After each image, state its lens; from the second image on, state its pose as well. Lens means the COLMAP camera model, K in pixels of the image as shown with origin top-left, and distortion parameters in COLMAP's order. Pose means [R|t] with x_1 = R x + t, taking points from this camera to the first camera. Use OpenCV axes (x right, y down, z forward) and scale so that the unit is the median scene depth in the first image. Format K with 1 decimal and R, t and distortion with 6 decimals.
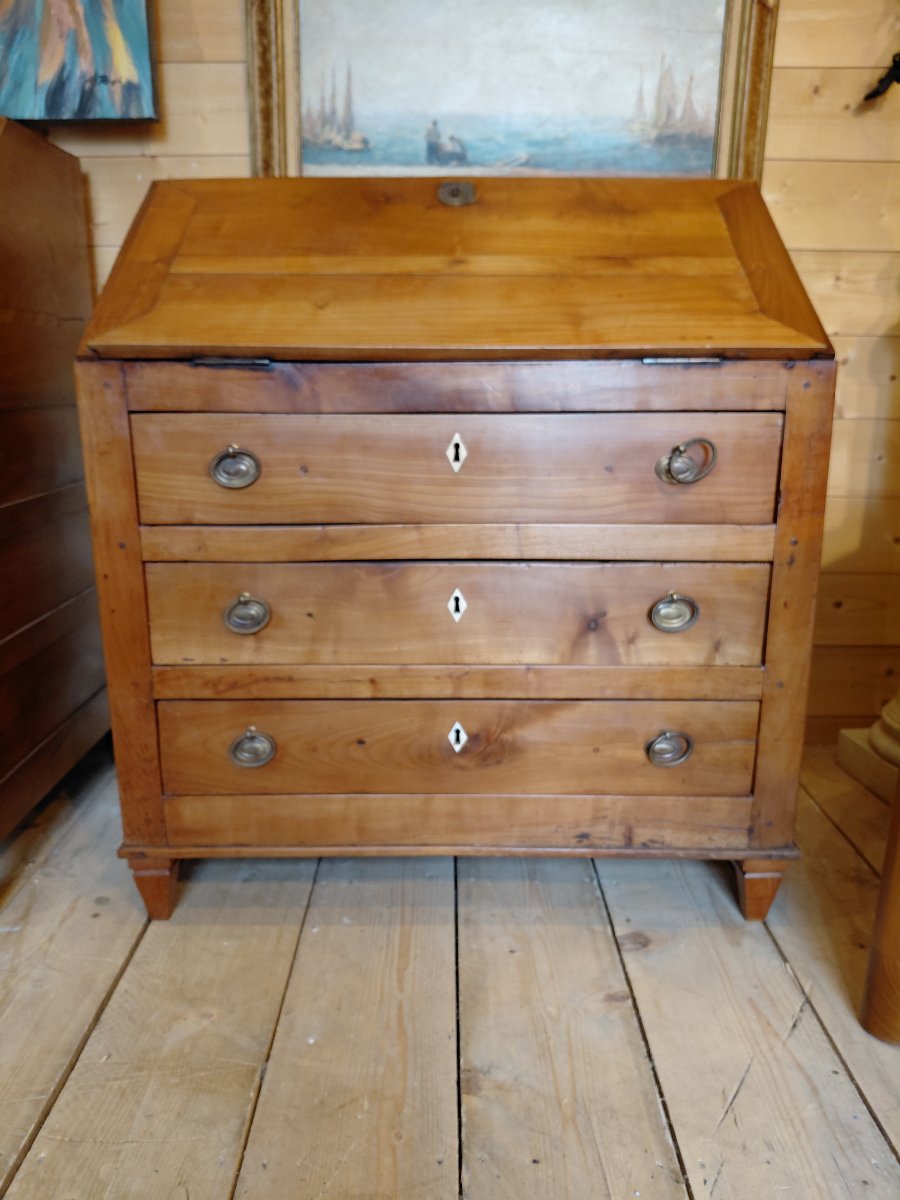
lens RADIAL K [[892.3, 0, 446.1], [0, 892.3, 607.2], [0, 0, 1]] dist [0.066034, -0.132411]
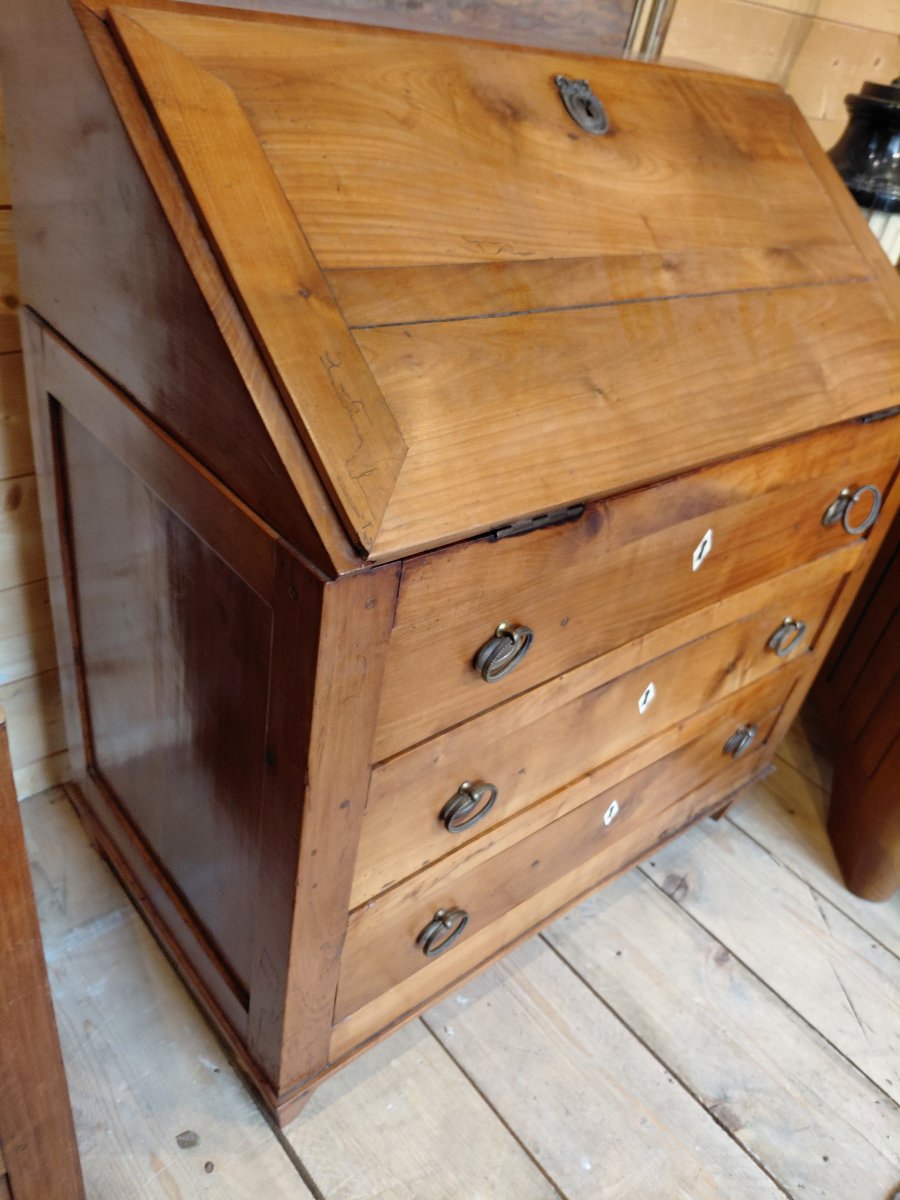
lens RADIAL K [[892.3, 0, 446.1], [0, 892.3, 607.2], [0, 0, 1]] dist [0.066034, -0.132411]
pose [[0.761543, -0.270529, 0.588953, -0.617422], [0.008462, 0.912791, 0.408340, -0.436851], [-0.648059, -0.305985, 0.697419, 0.543554]]
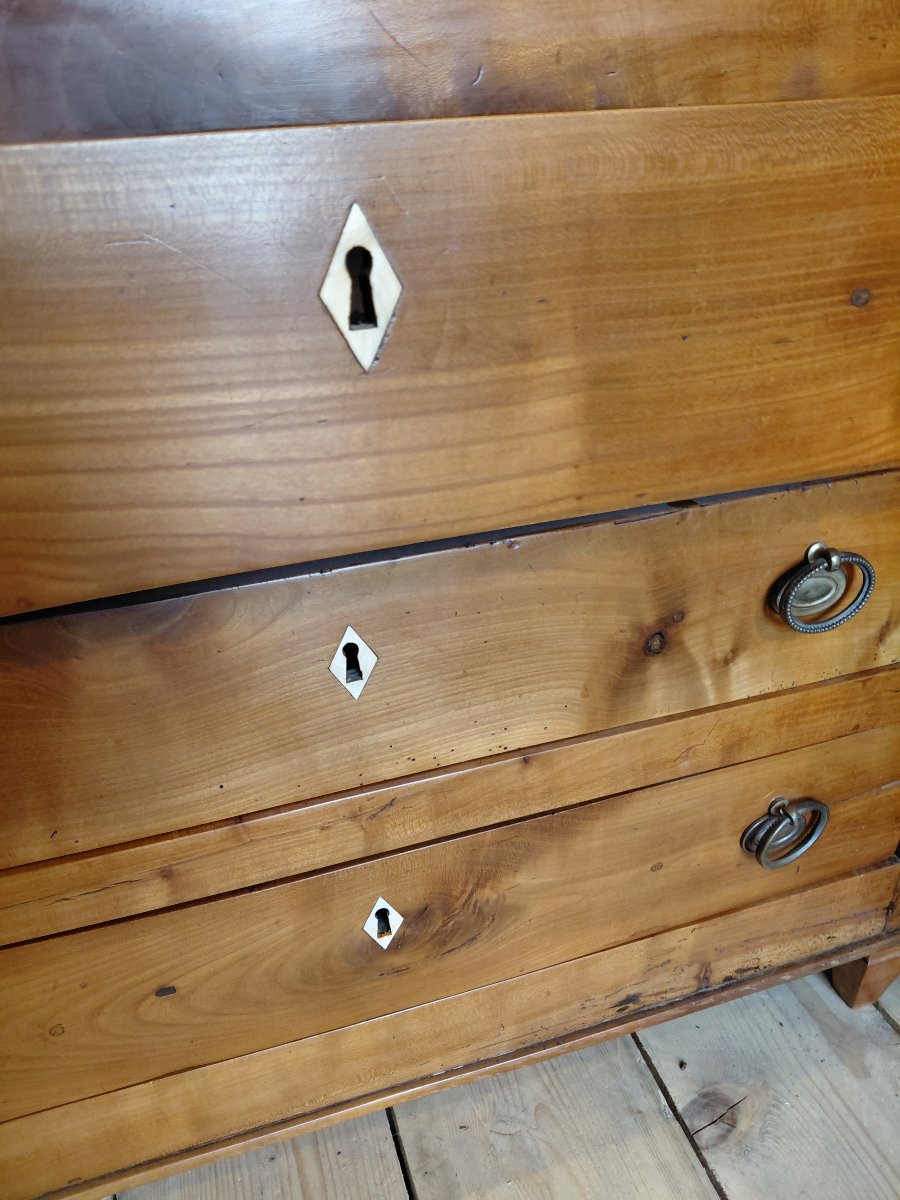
lens RADIAL K [[873.2, 0, 429.7], [0, 873.2, 580.8], [0, 0, 1]] dist [0.067074, -0.124666]
pose [[0.956359, -0.175061, 0.233948, -0.039463], [0.118778, 0.964436, 0.236124, -0.126369], [-0.266964, -0.198031, 0.943140, 0.622888]]
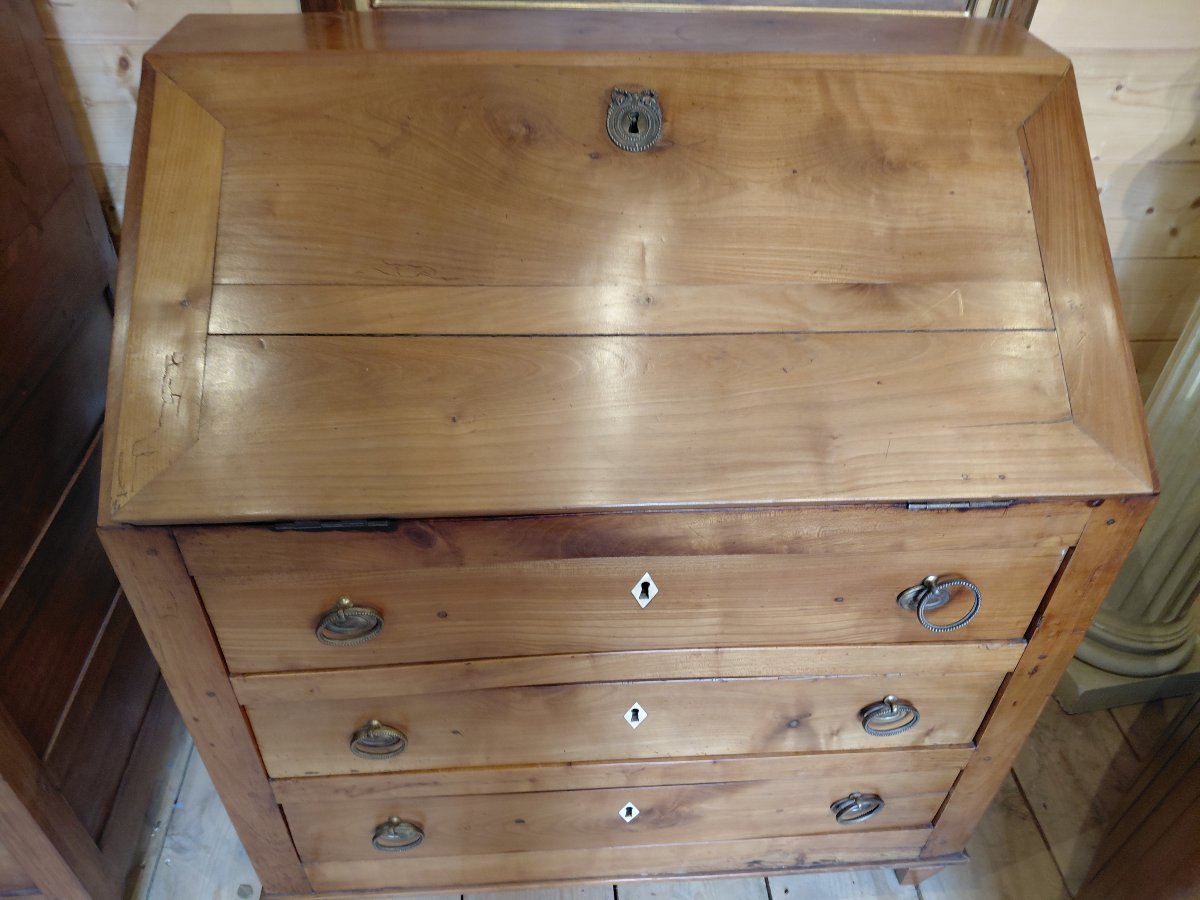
lens RADIAL K [[900.0, 0, 600.0], [0, 900.0, 450.0], [0, 0, 1]] dist [0.004300, -0.039559]
pose [[0.996805, -0.024376, 0.076066, -0.077174], [-0.009569, 0.908995, 0.416697, -0.569403], [-0.079301, -0.416093, 0.905858, 0.347655]]
